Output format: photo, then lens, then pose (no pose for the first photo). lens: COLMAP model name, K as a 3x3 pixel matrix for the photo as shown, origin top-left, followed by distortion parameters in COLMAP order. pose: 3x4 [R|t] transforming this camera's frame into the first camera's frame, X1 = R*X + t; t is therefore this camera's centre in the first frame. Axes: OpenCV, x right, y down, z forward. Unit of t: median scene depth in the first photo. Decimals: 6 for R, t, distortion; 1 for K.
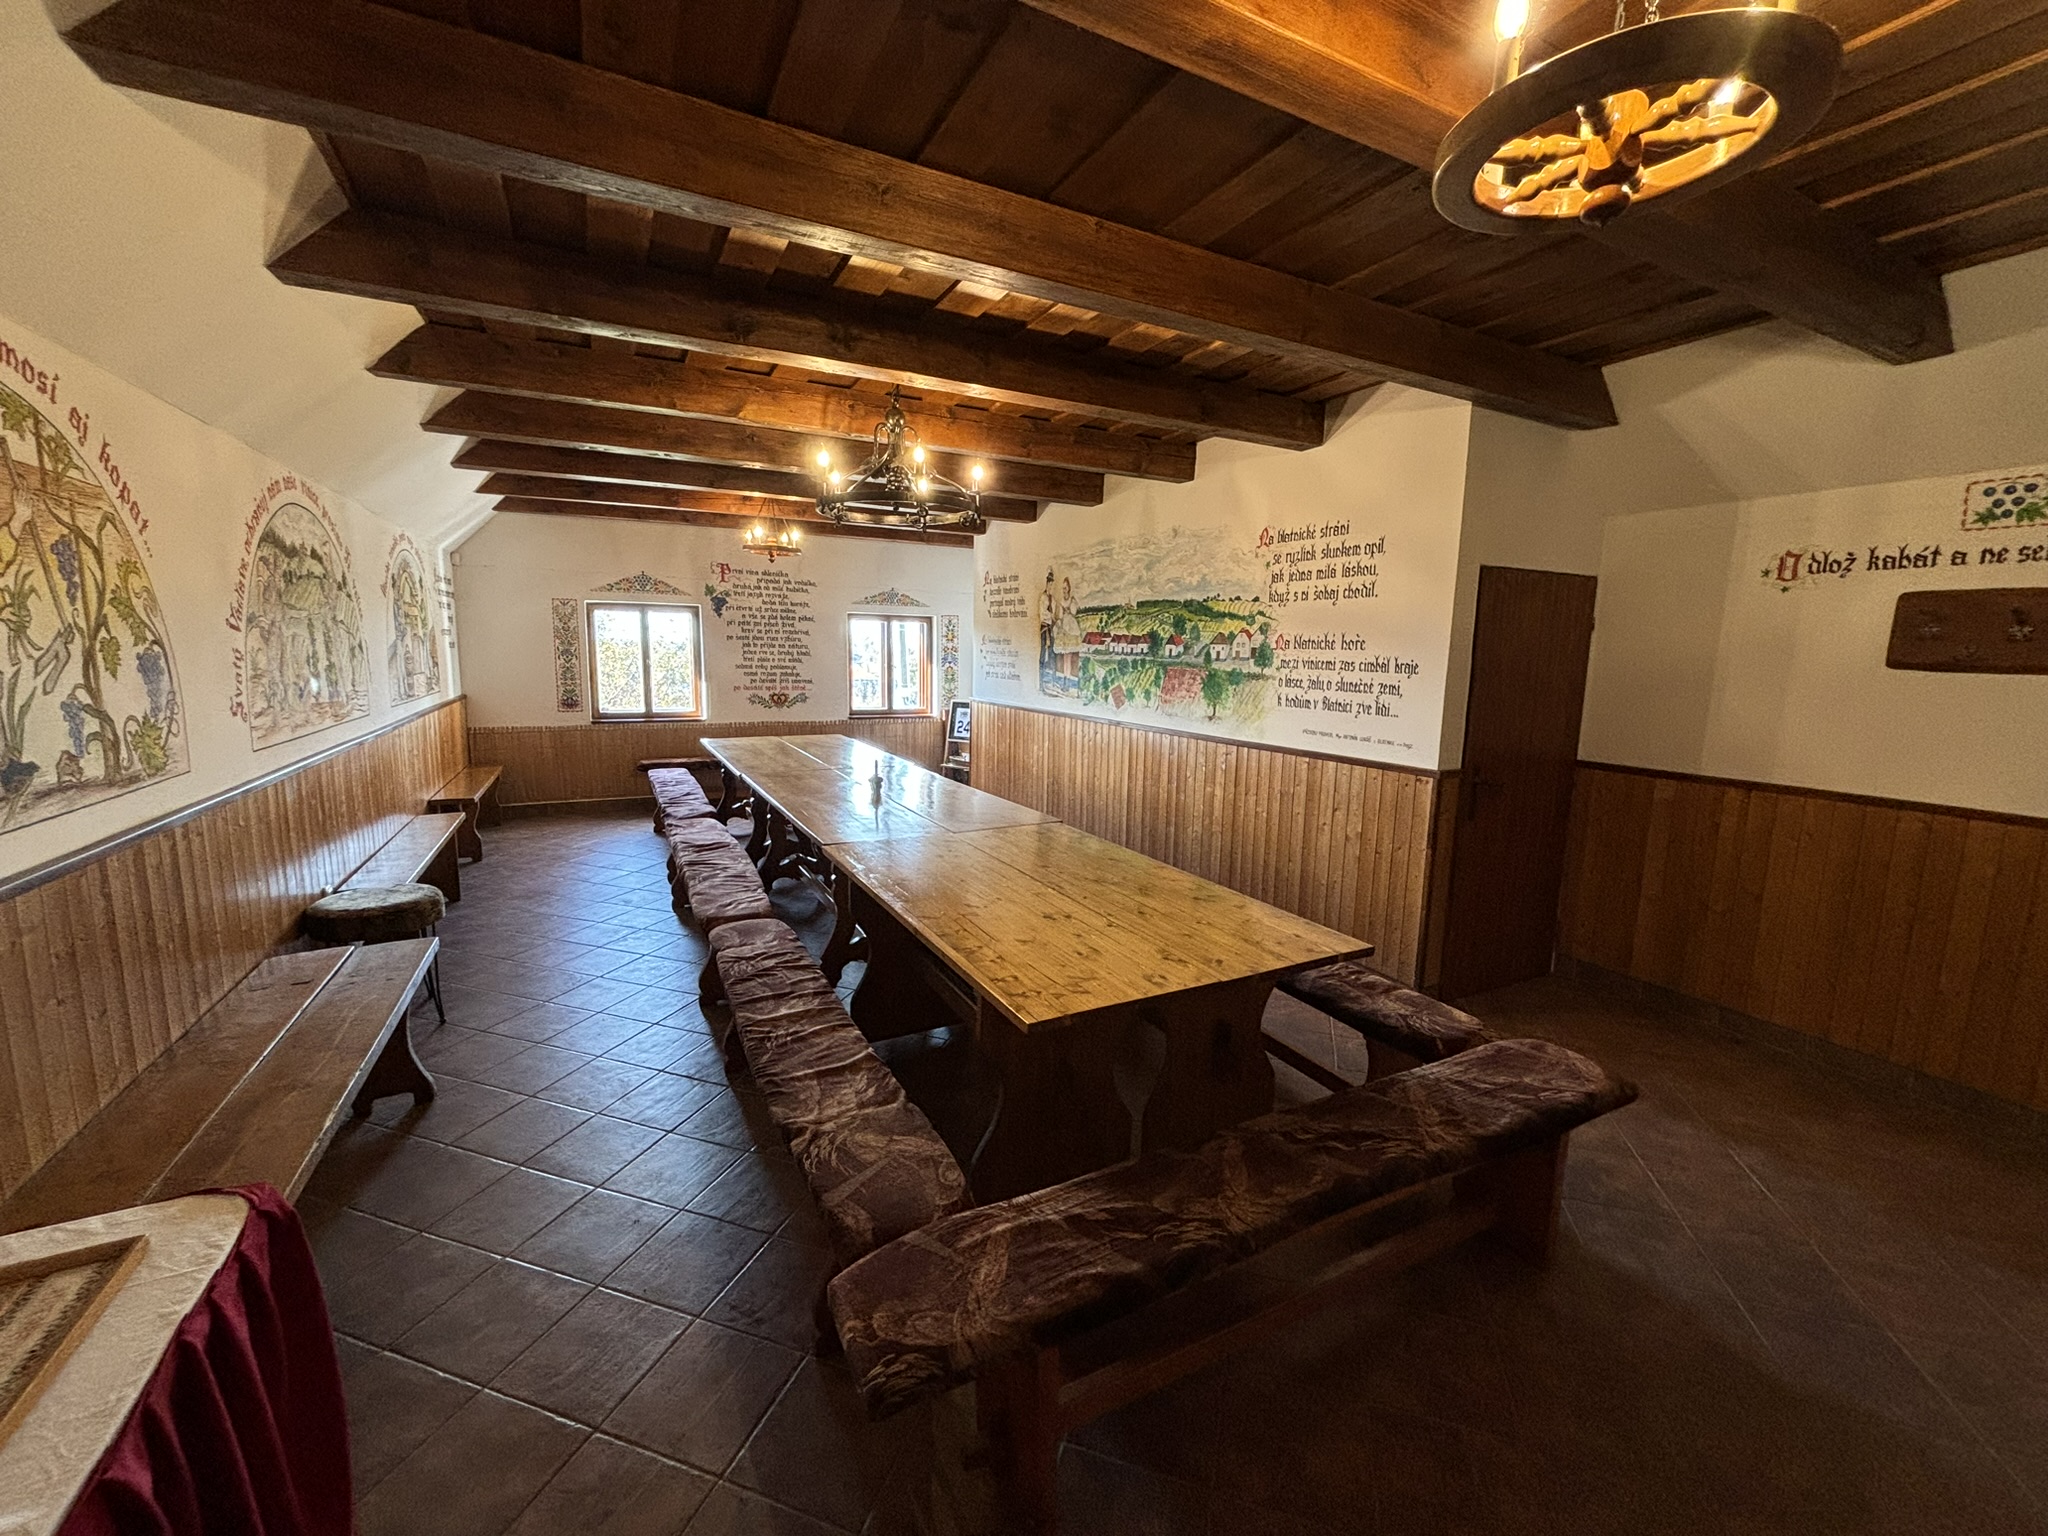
lens RADIAL K [[824.0, 0, 1028.3], [0, 824.0, 768.8], [0, 0, 1]] dist [-0.001796, 0.000009]
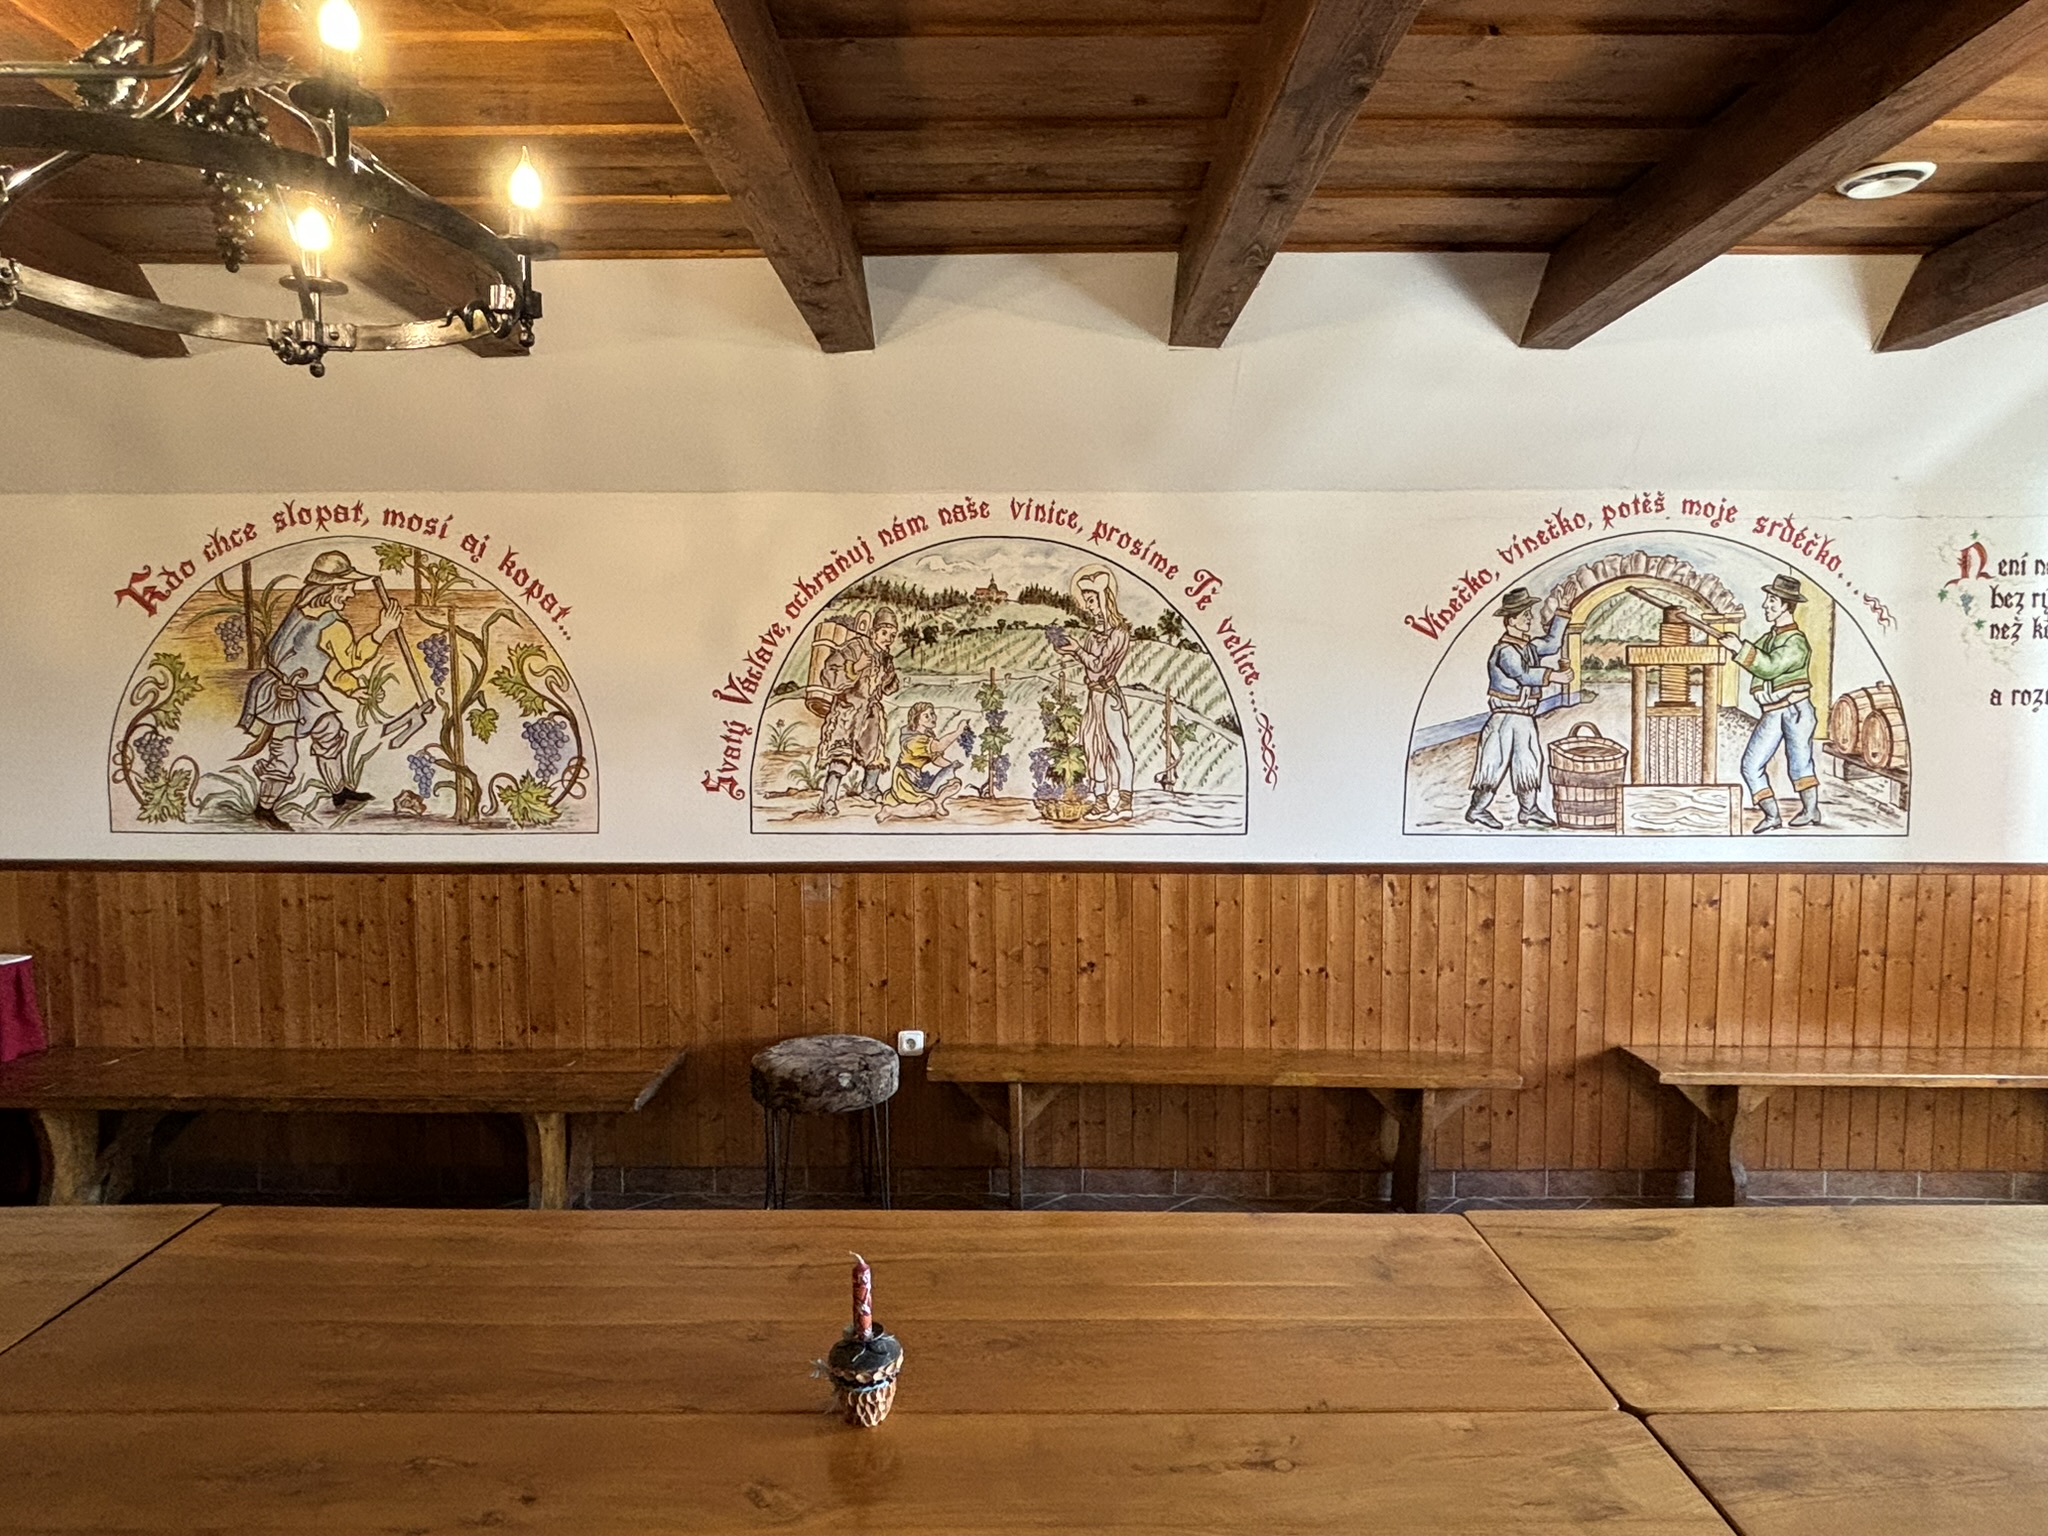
lens RADIAL K [[1194.2, 0, 1026.5], [0, 1194.2, 766.5], [0, 0, 1]] dist [0.001363, -0.000120]
pose [[-0.448382, 0.038932, -0.892994, 0.070829], [-0.141893, 0.983282, 0.114115, -0.200074], [0.882508, 0.177877, -0.435361, 1.271986]]
